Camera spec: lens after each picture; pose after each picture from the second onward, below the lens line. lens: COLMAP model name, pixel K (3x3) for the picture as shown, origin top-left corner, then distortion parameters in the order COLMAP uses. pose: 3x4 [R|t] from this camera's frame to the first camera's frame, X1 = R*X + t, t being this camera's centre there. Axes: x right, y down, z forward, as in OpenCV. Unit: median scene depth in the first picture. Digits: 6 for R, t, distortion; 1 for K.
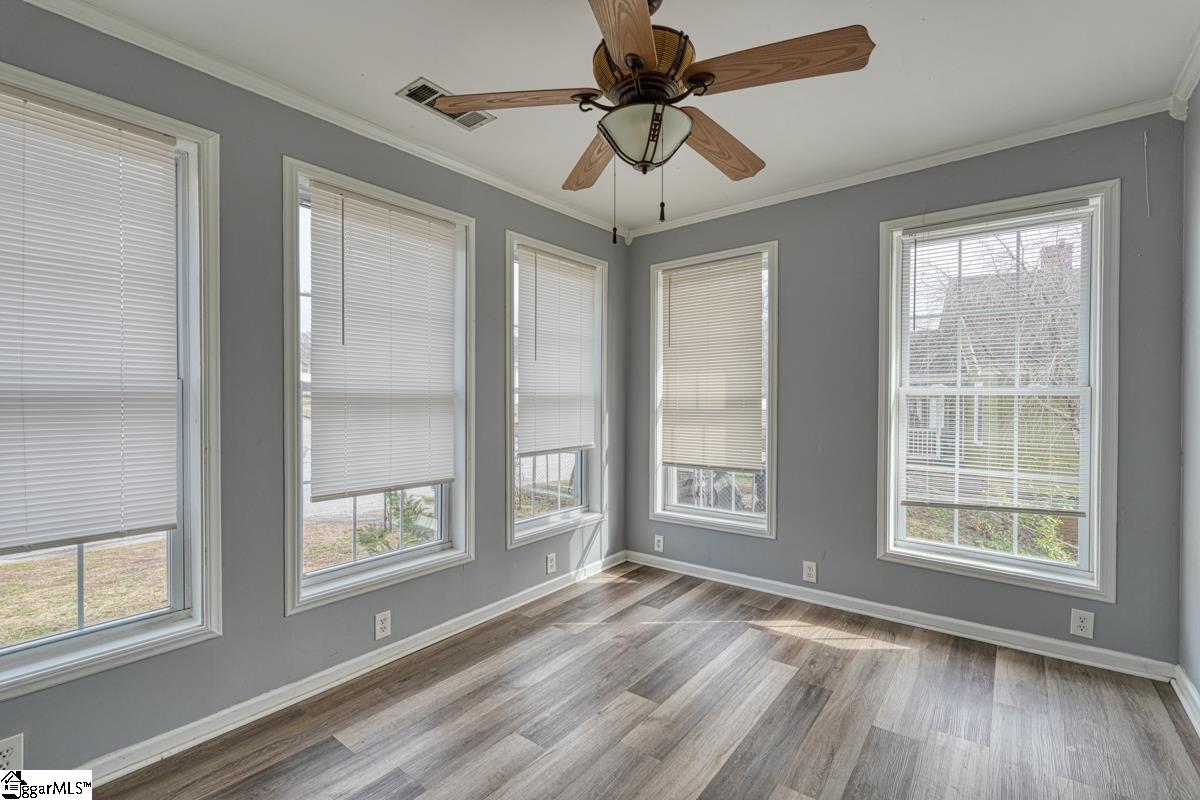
lens RADIAL K [[528.1, 0, 599.8], [0, 528.1, 403.3], [0, 0, 1]] dist [0.003764, -0.000052]
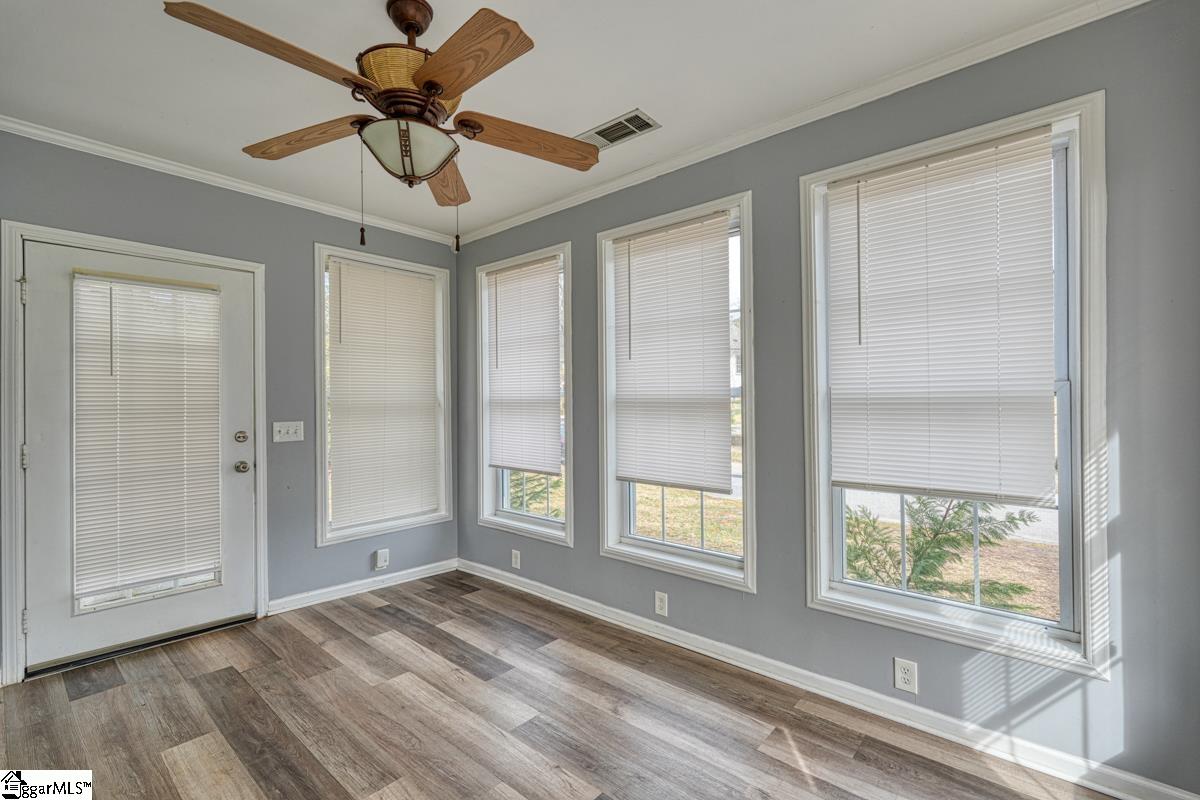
lens RADIAL K [[528.1, 0, 599.9], [0, 528.1, 398.2], [0, 0, 1]] dist [0.003764, -0.000052]
pose [[-0.048450, -0.003875, -0.998818, 0.613365], [-0.004353, 0.999984, -0.003668, -0.010704], [0.998816, 0.004170, -0.048466, 0.787242]]
